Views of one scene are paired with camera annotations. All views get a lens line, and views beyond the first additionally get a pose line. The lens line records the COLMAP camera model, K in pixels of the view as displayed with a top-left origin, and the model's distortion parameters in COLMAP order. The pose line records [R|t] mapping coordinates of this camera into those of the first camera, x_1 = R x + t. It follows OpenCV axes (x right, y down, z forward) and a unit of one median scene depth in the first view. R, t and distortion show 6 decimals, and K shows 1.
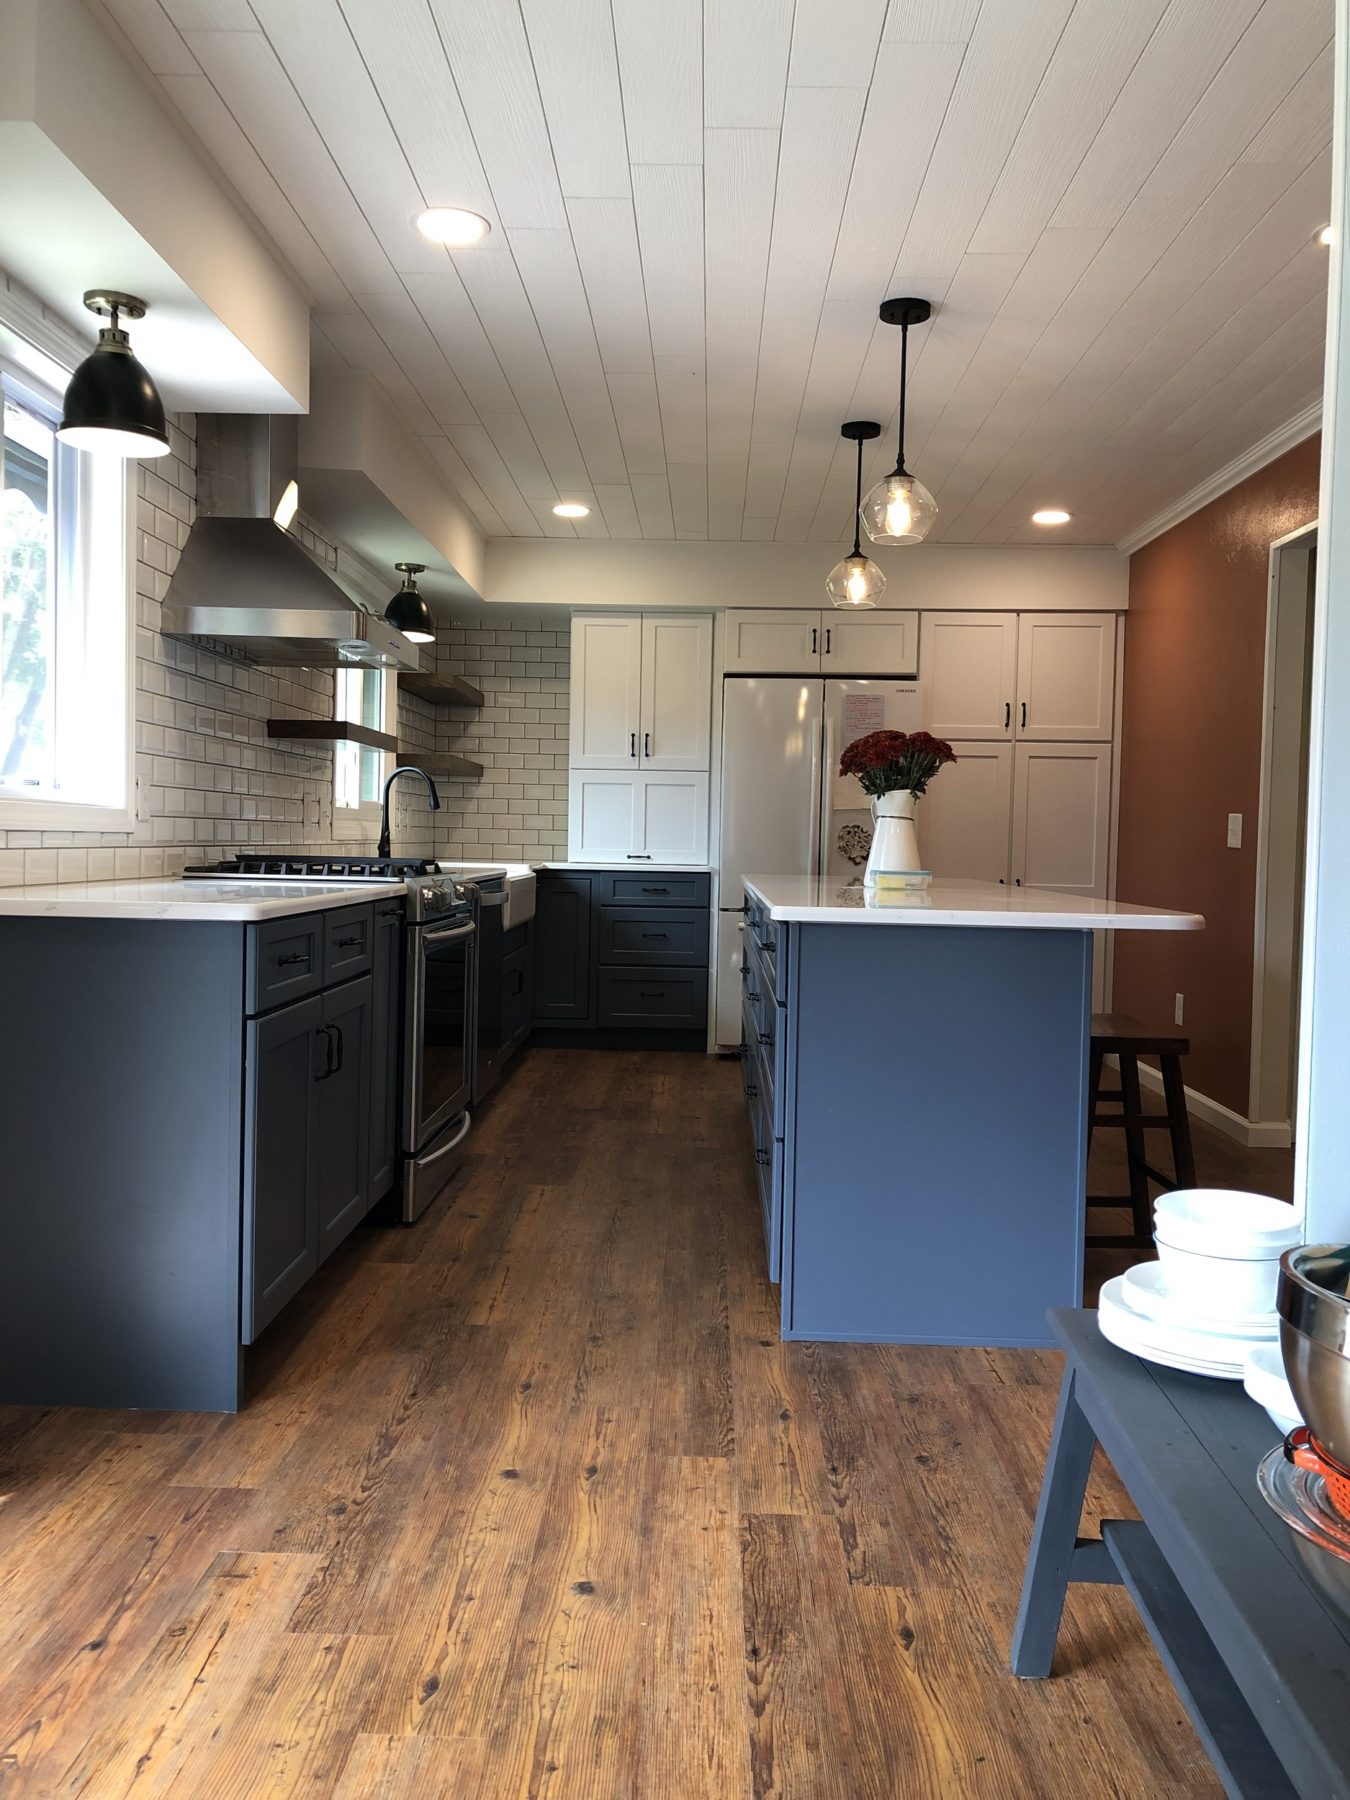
lens RADIAL K [[1479.1, 0, 661.7], [0, 1479.1, 879.2], [0, 0, 1]] dist [0.016123, -0.005541]
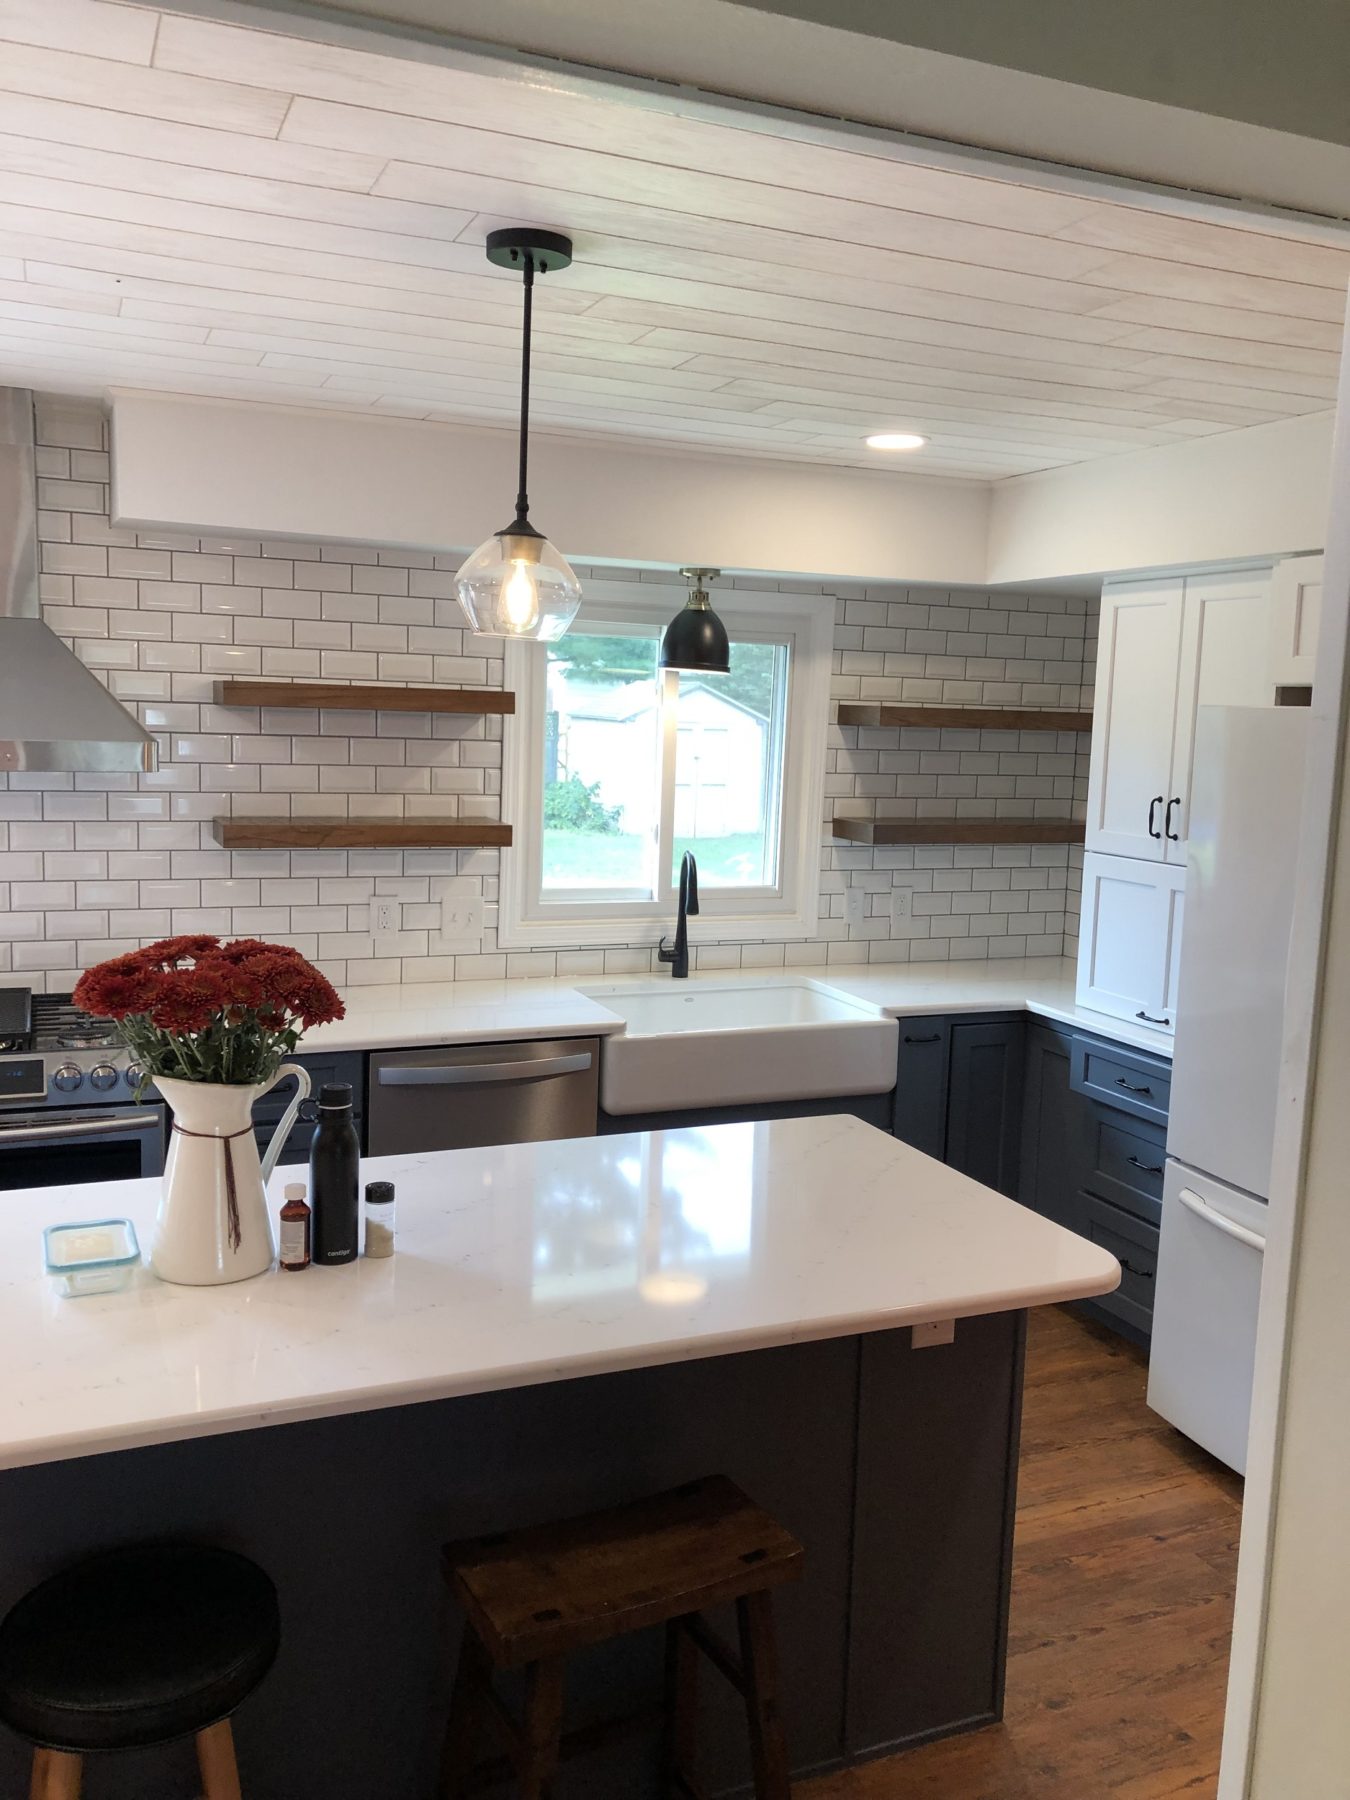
lens RADIAL K [[1447.5, 0, 645.8], [0, 1447.5, 899.8], [0, 0, 1]] dist [0.102109, -0.124210]
pose [[0.416701, 0.112494, -0.902056, 0.752269], [-0.049567, 0.993649, 0.101019, -0.199029], [0.907691, 0.002618, 0.419630, 1.104287]]
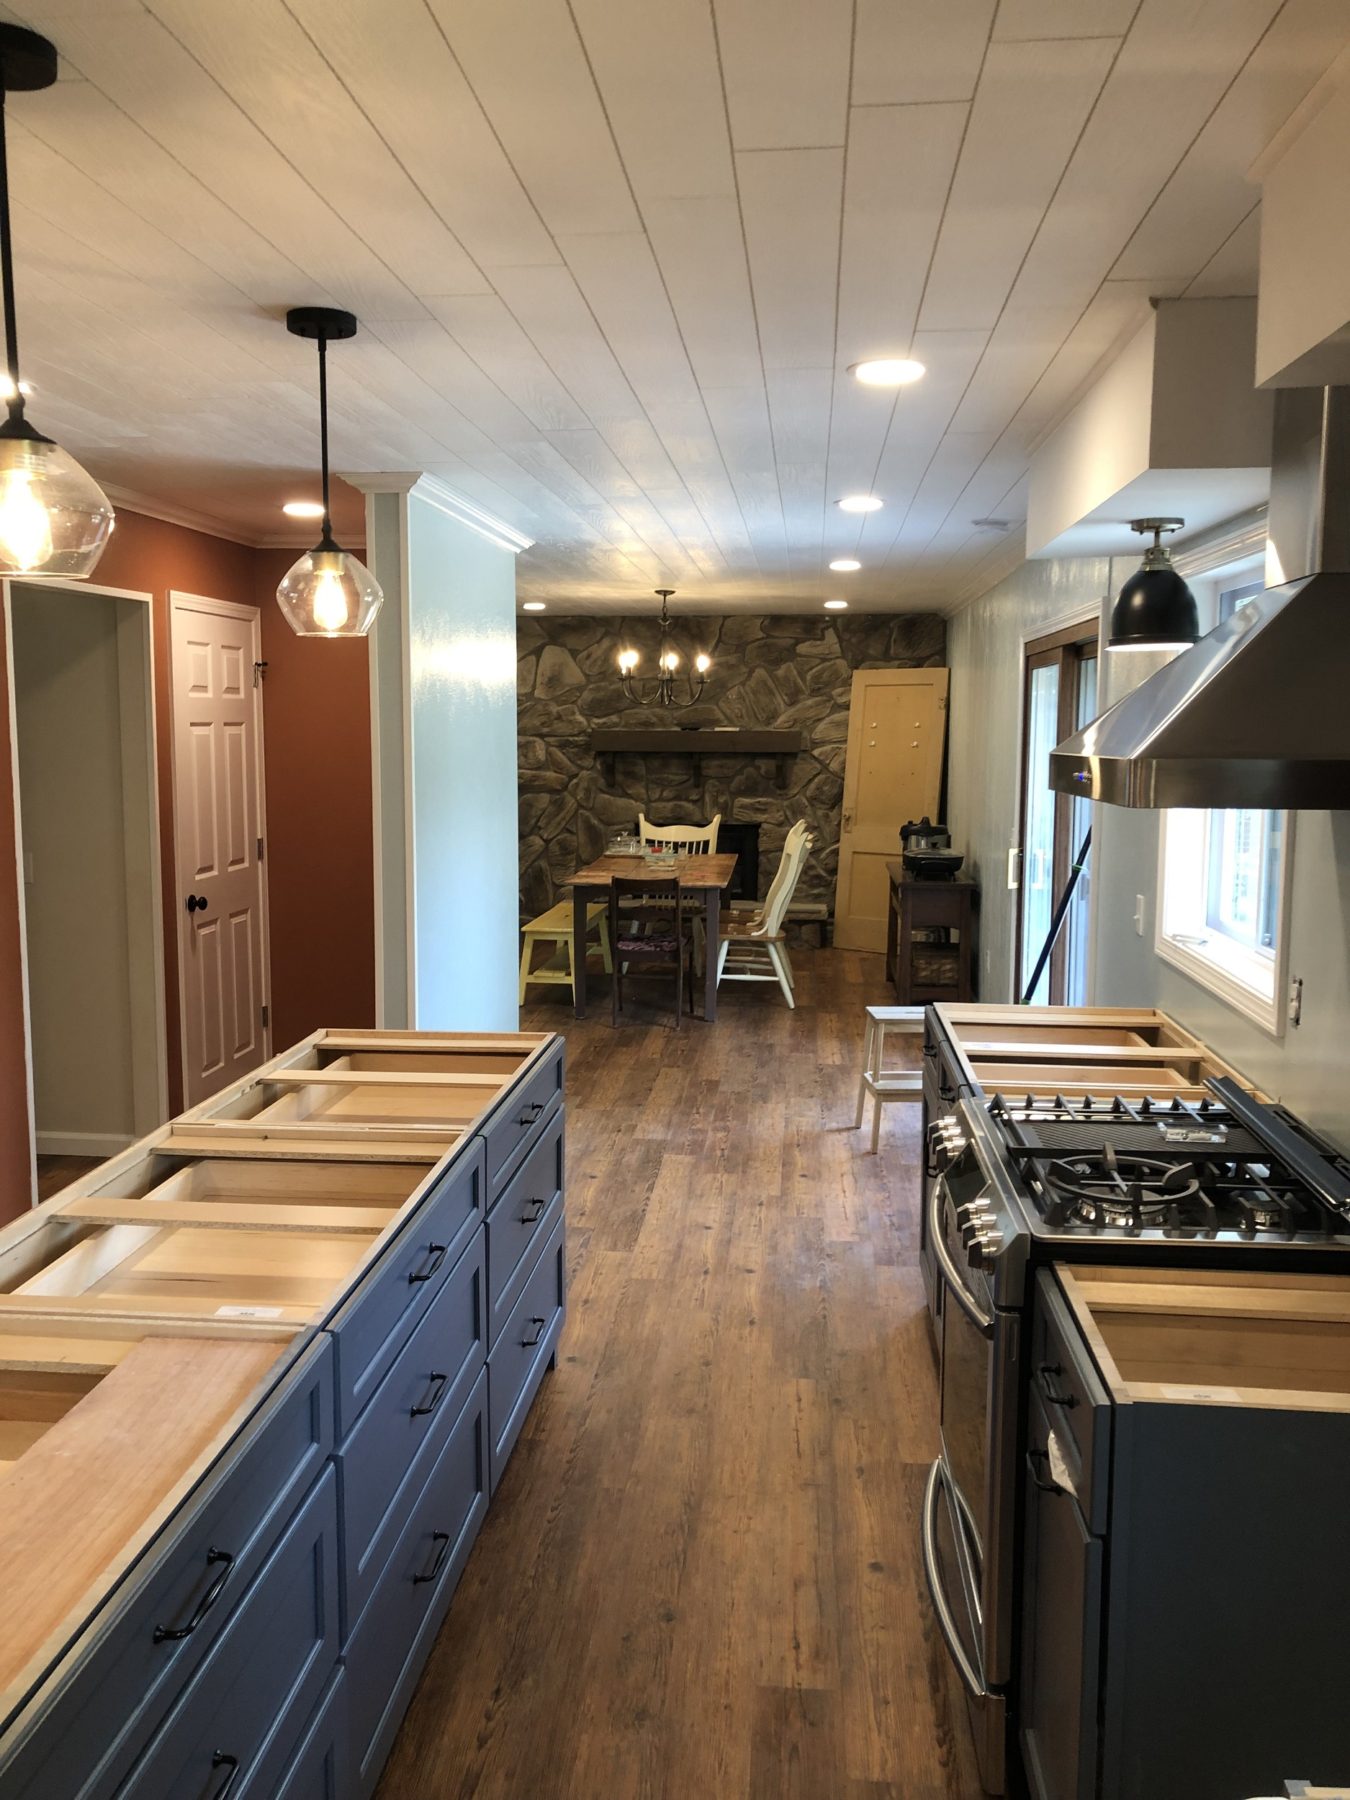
lens RADIAL K [[1488.4, 0, 686.1], [0, 1488.4, 882.4], [0, 0, 1]] dist [0.029482, -0.009249]
pose [[-0.998348, -0.033377, 0.046773, -0.059376], [-0.026581, 0.989929, 0.139049, -0.217816], [-0.050943, 0.137576, -0.989180, 1.775207]]
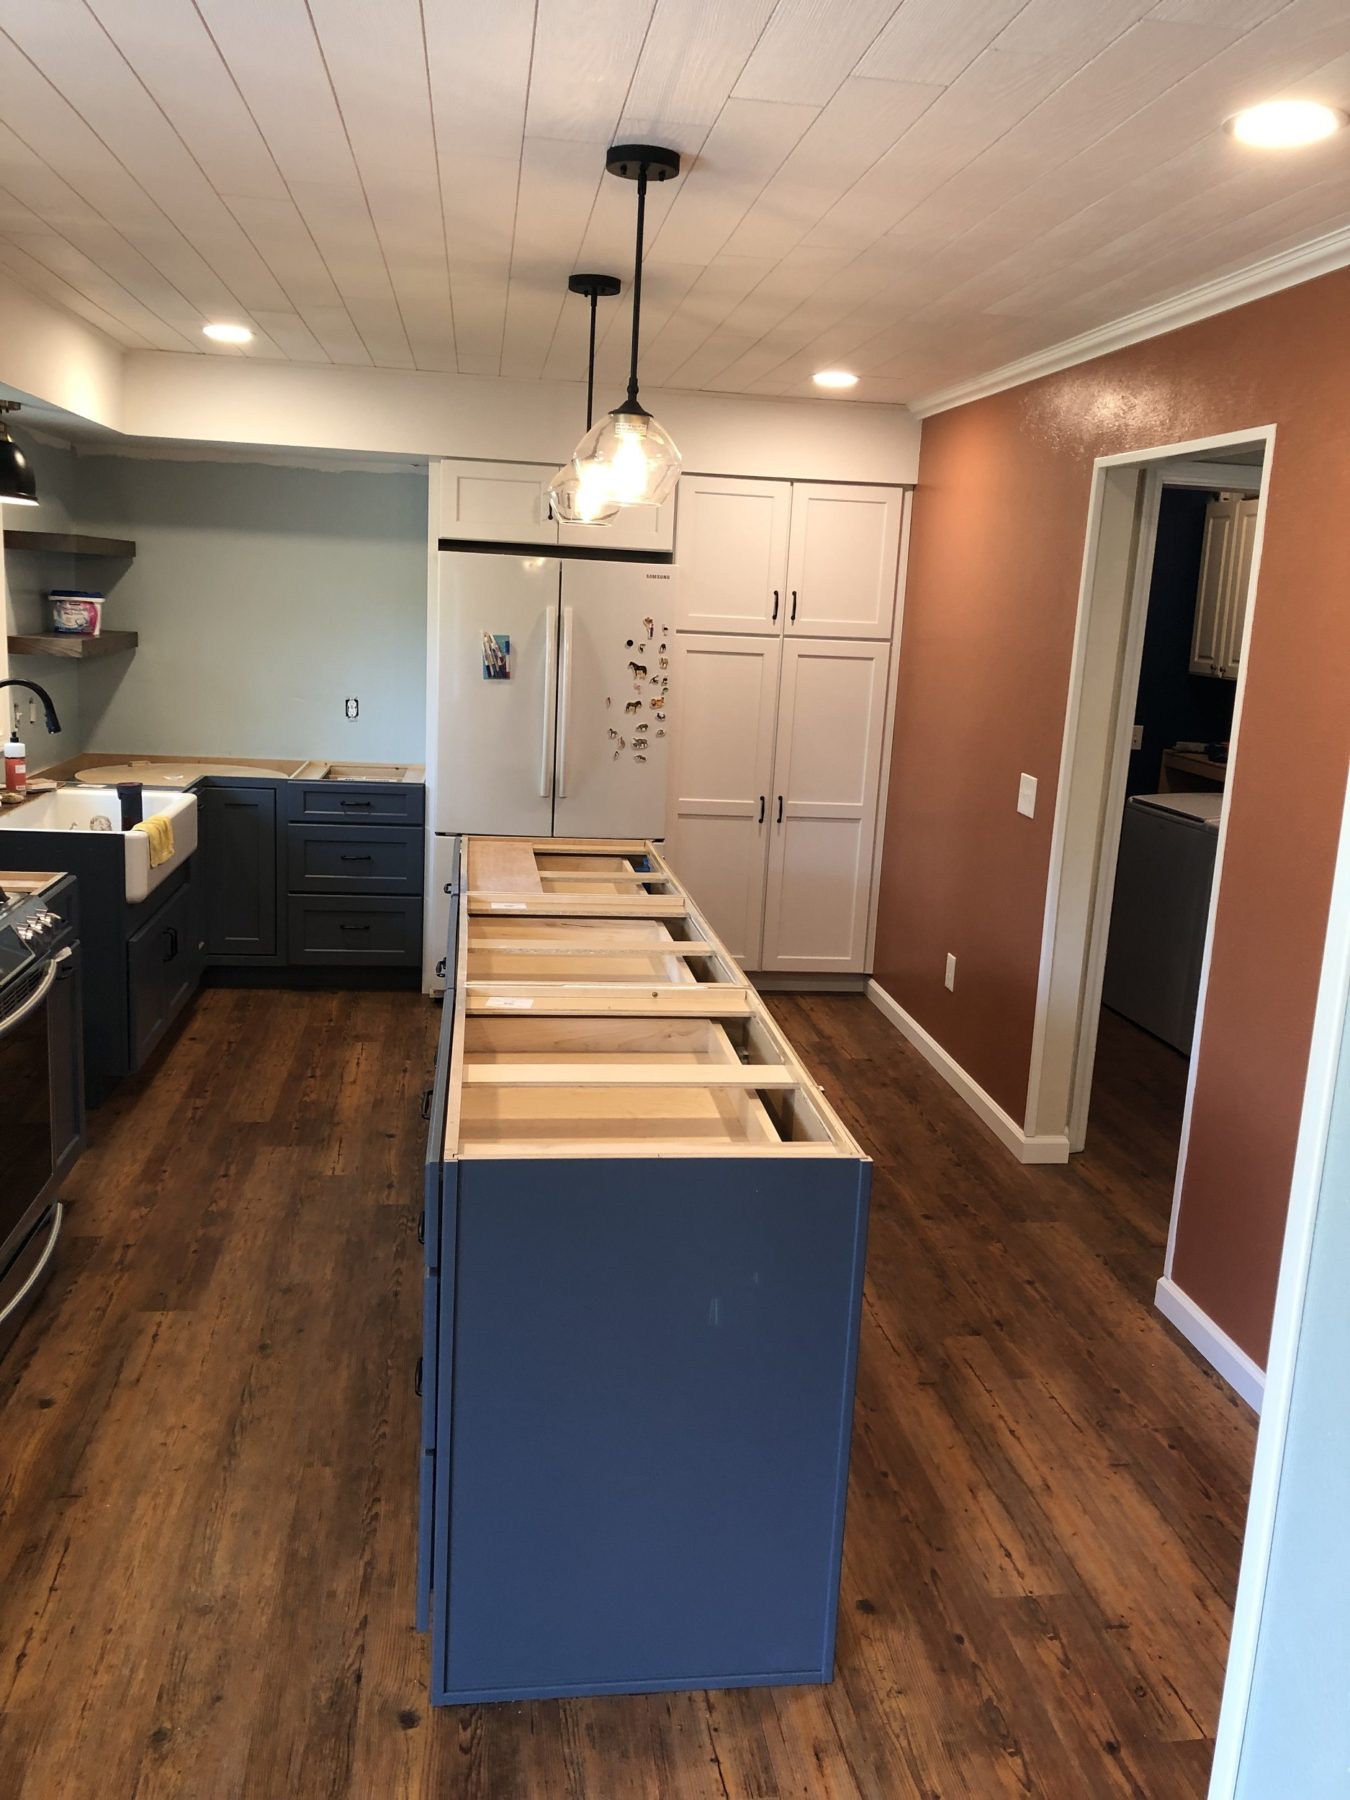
lens RADIAL K [[1488.4, 0, 686.1], [0, 1488.4, 882.4], [0, 0, 1]] dist [0.029482, -0.009249]
pose [[0.985214, -0.003724, 0.171286, 0.064482], [-0.024948, 0.985989, 0.164934, -0.170868], [-0.169501, -0.166769, 0.971318, 0.270897]]
